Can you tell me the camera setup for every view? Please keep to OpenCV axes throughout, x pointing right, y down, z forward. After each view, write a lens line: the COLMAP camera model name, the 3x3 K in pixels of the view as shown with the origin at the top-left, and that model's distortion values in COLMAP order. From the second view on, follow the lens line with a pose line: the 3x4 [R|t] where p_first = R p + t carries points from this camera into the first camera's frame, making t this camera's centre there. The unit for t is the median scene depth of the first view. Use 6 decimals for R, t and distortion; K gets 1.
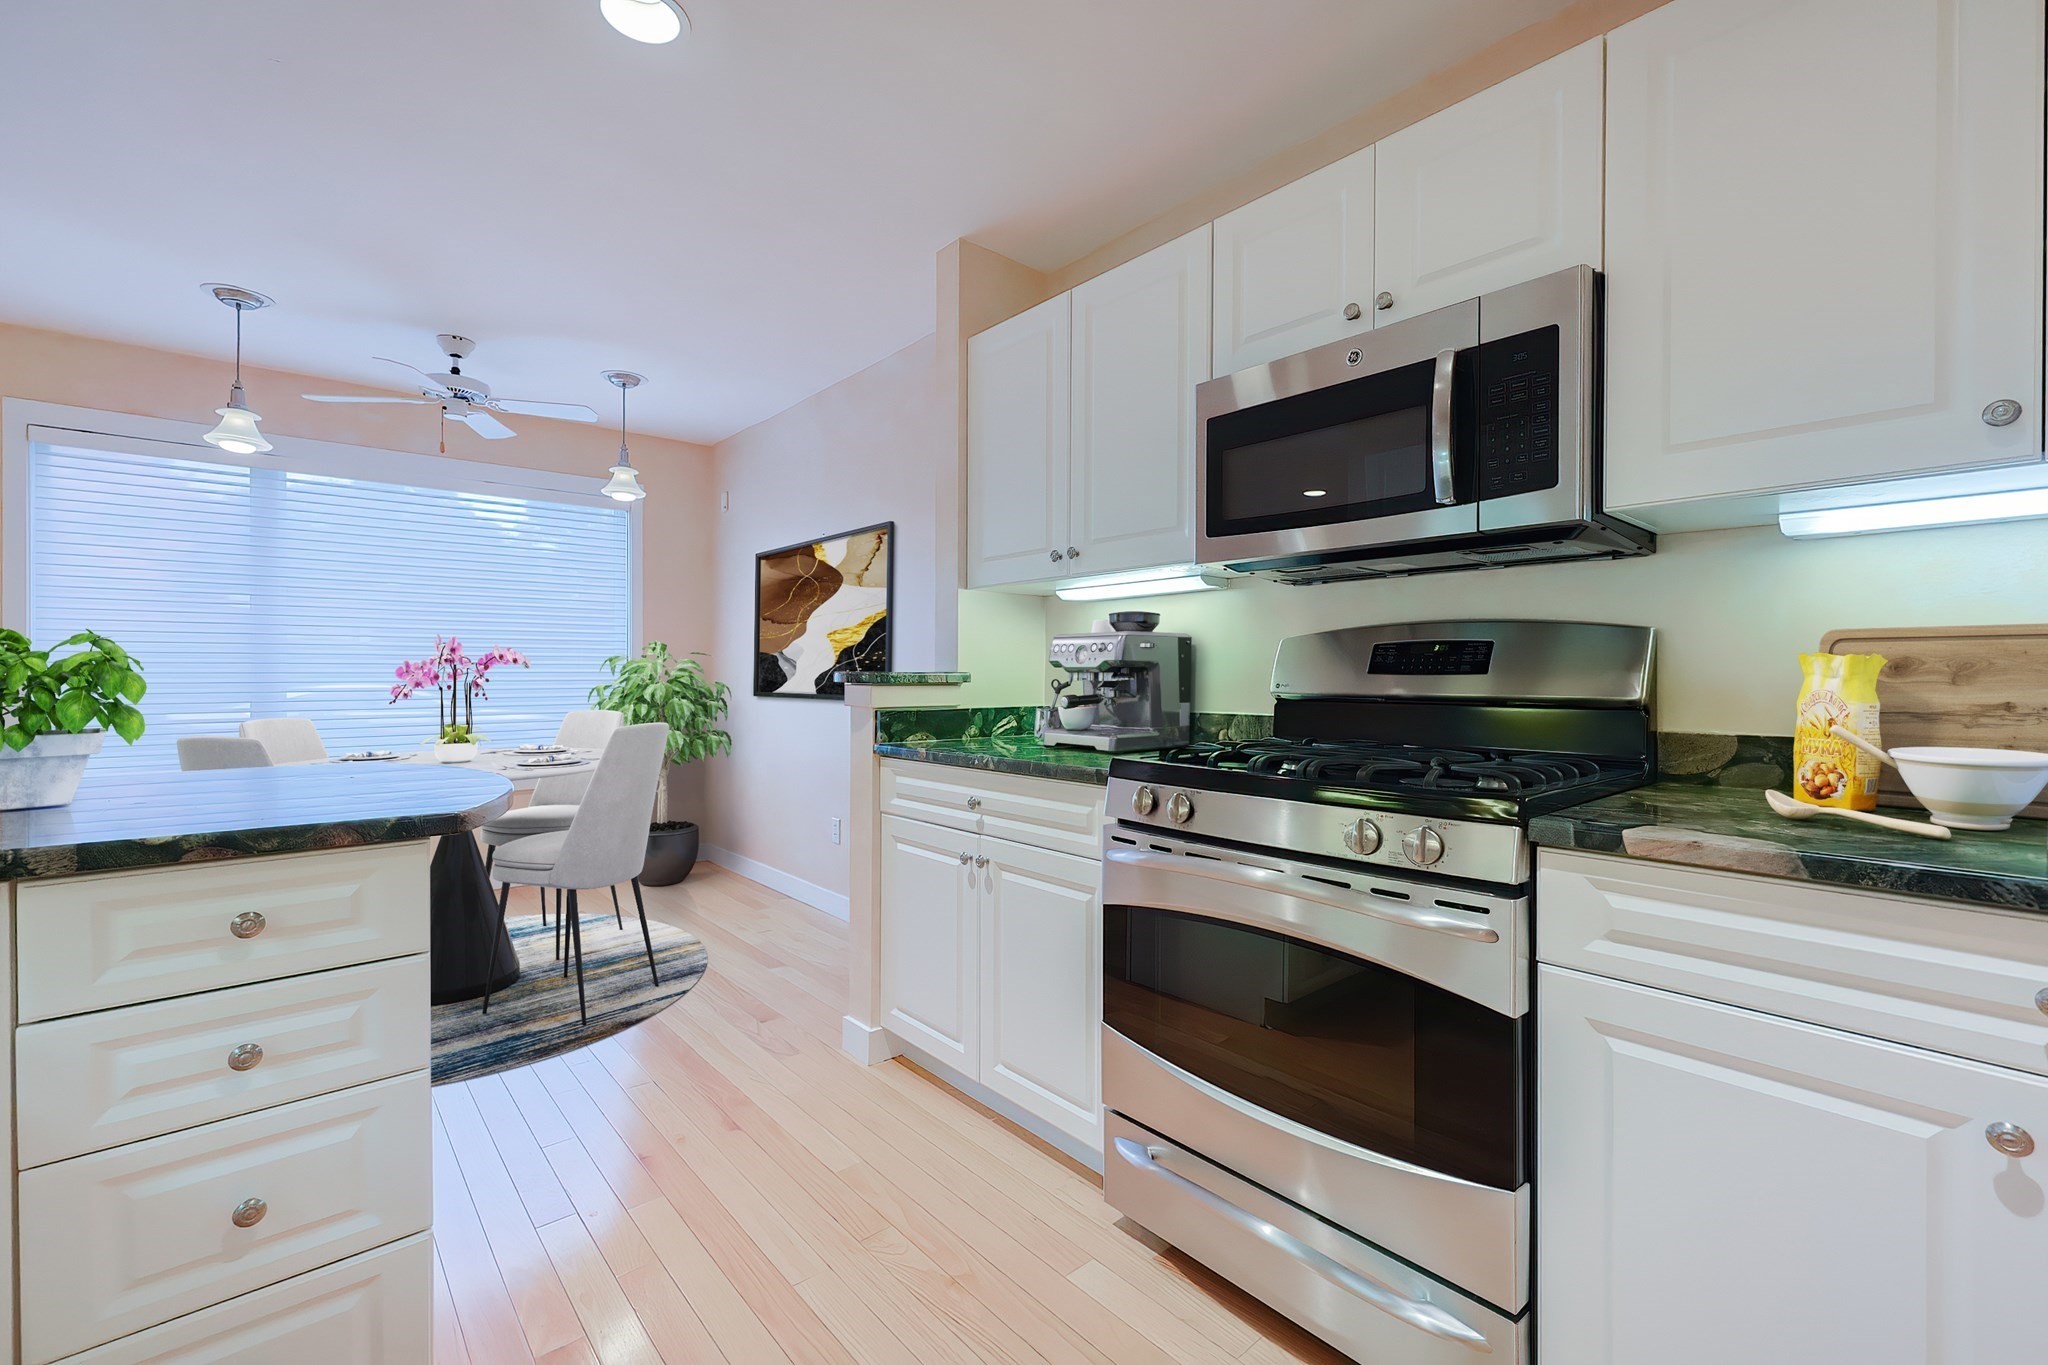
lens RADIAL K [[855.2, 0, 1044.5], [0, 855.2, 678.5], [0, 0, 1]] dist [-0.001011, -0.000409]
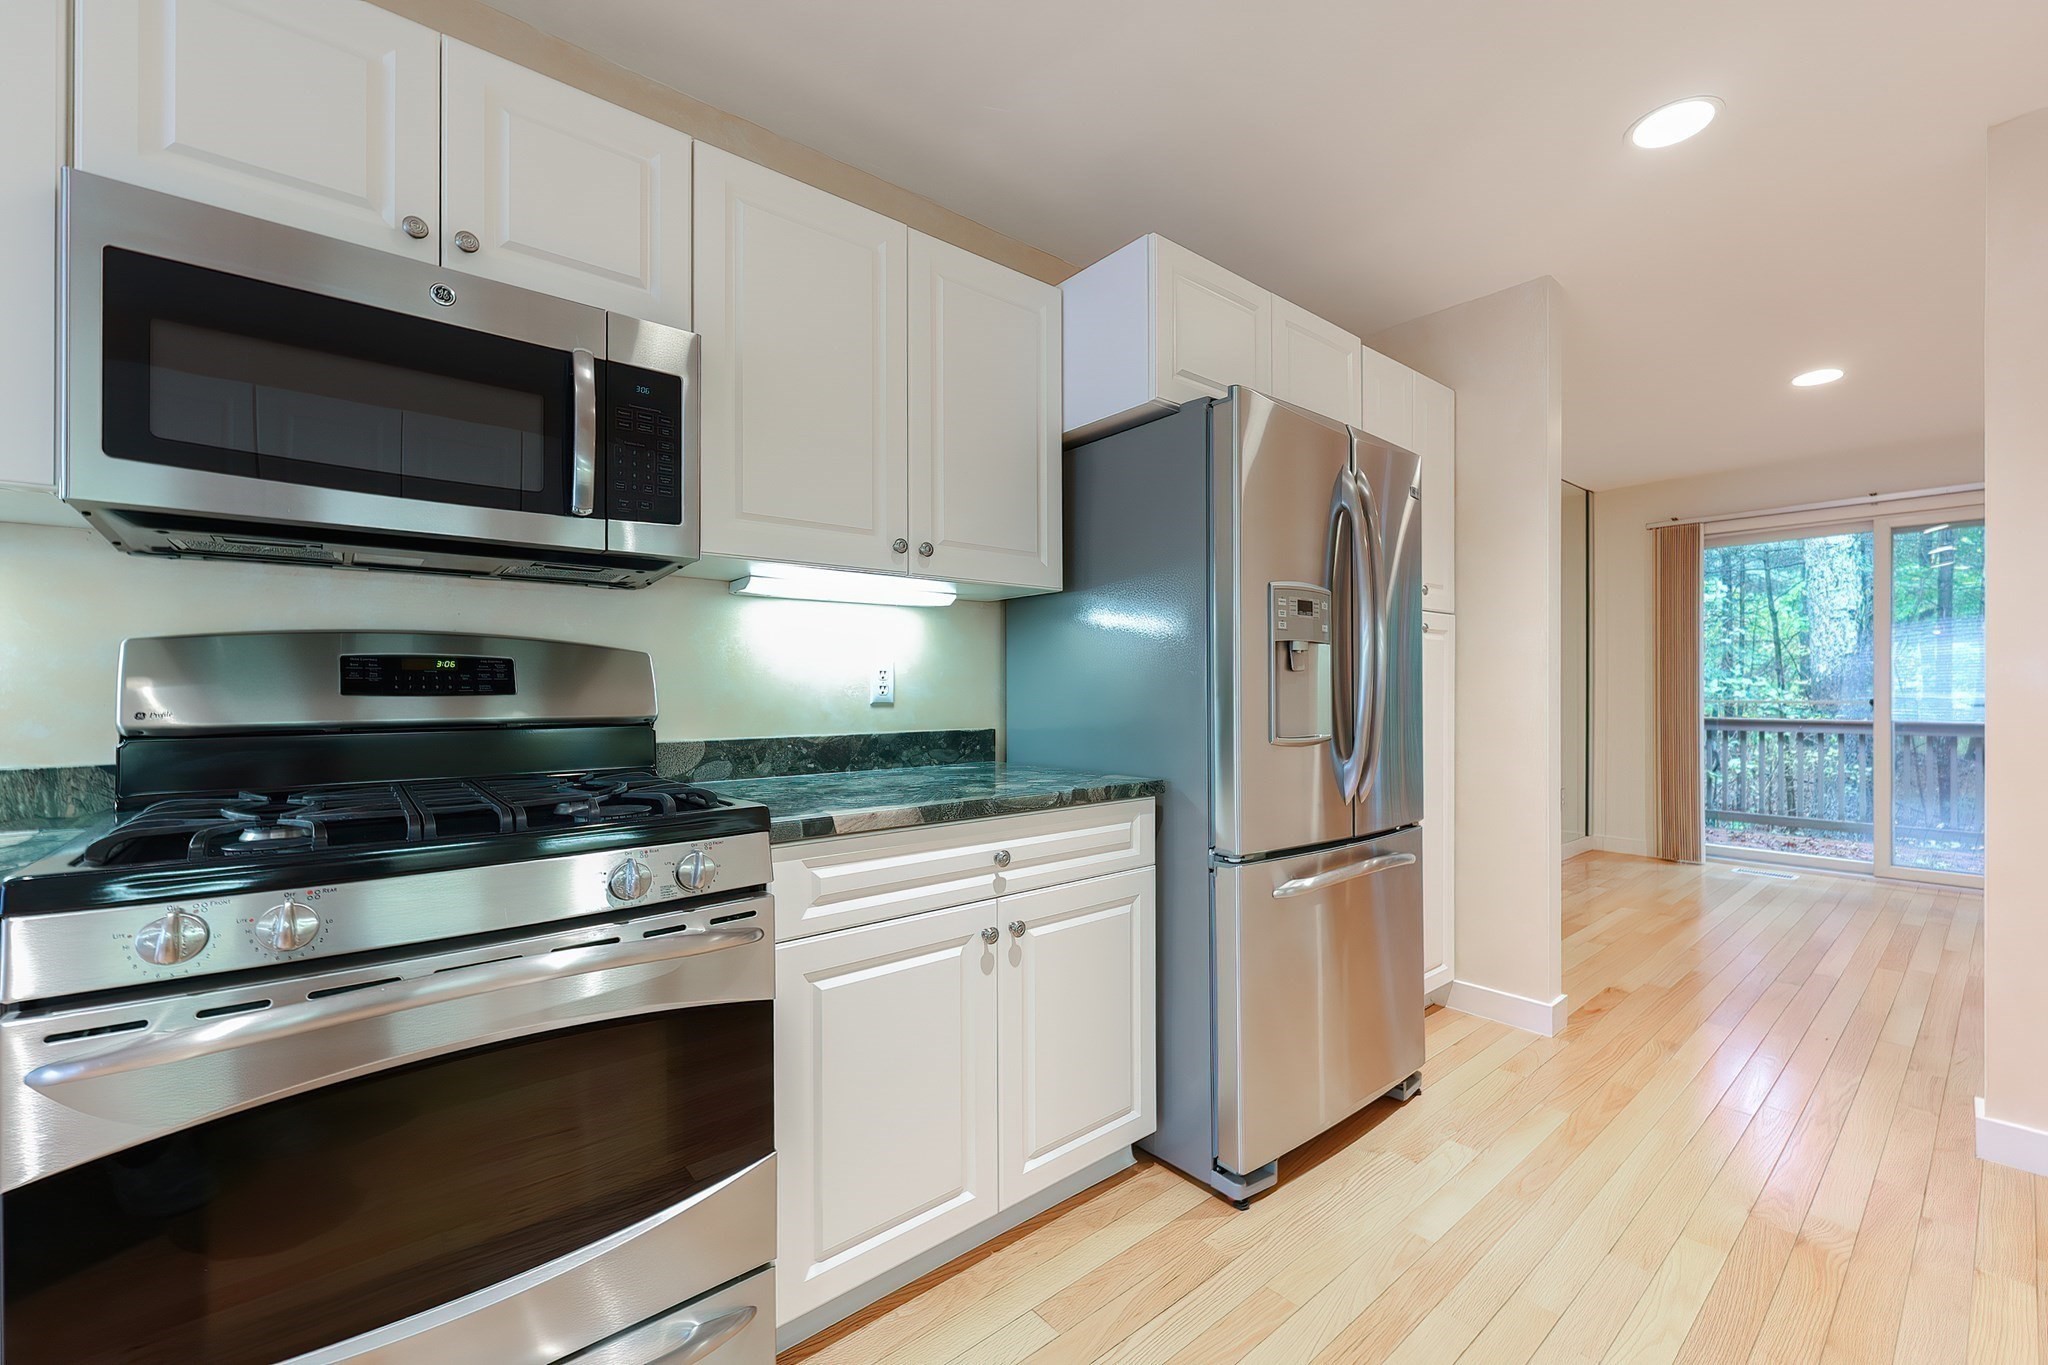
lens RADIAL K [[855.2, 0, 1044.5], [0, 855.2, 678.5], [0, 0, 1]] dist [-0.001011, -0.000409]
pose [[0.016129, 0.006017, 0.999852, -0.462591], [0.004437, 0.999972, -0.006089, -0.016714], [-0.999860, 0.004535, 0.016101, 0.485454]]
